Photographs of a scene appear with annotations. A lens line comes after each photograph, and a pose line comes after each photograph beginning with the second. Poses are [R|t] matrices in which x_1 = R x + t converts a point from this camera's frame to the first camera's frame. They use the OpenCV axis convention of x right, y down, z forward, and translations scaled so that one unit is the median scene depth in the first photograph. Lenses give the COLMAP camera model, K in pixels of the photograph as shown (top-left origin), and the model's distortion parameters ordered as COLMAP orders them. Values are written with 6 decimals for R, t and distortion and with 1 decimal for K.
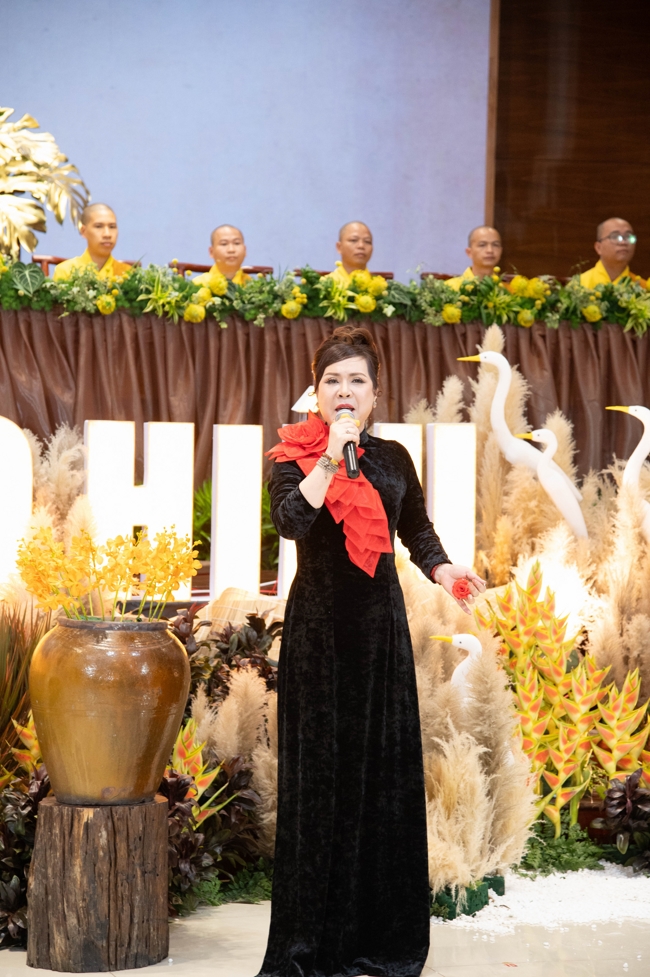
lens RADIAL K [[2429.3, 0, 323.8], [0, 2429.3, 492.0], [0, 0, 1]] dist [0.816904, 0.000000]
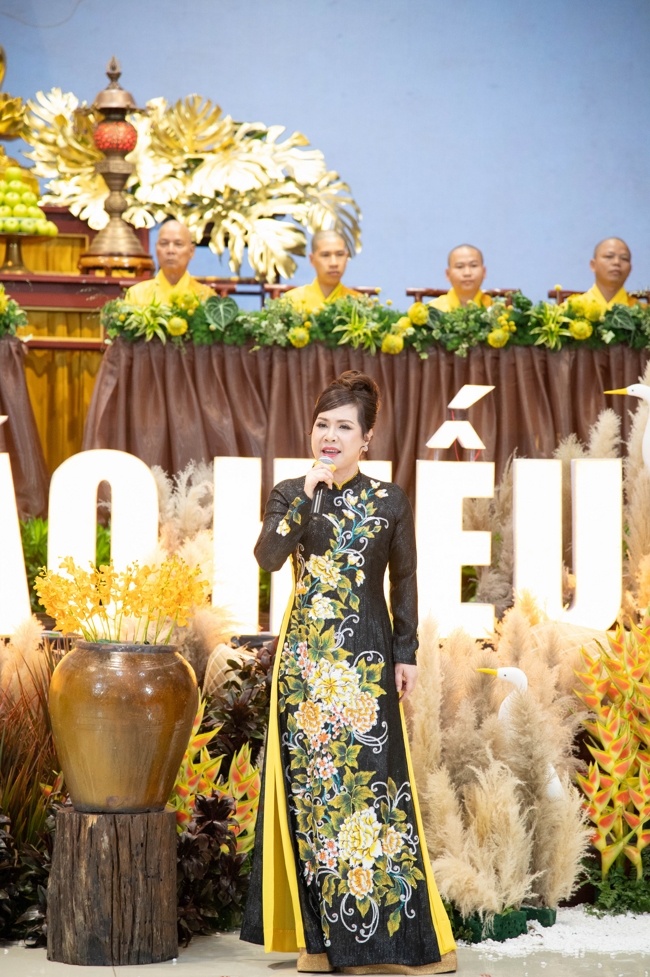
lens RADIAL K [[3229.7, 0, 321.3], [0, 3229.7, 491.7], [0, 0, 1]] dist [1.269196, 0.000000]
pose [[0.974349, 0.001246, -0.225040, 0.232295], [-0.004958, 0.999861, -0.015930, 0.005832], [0.224989, 0.016637, 0.974219, -0.274094]]
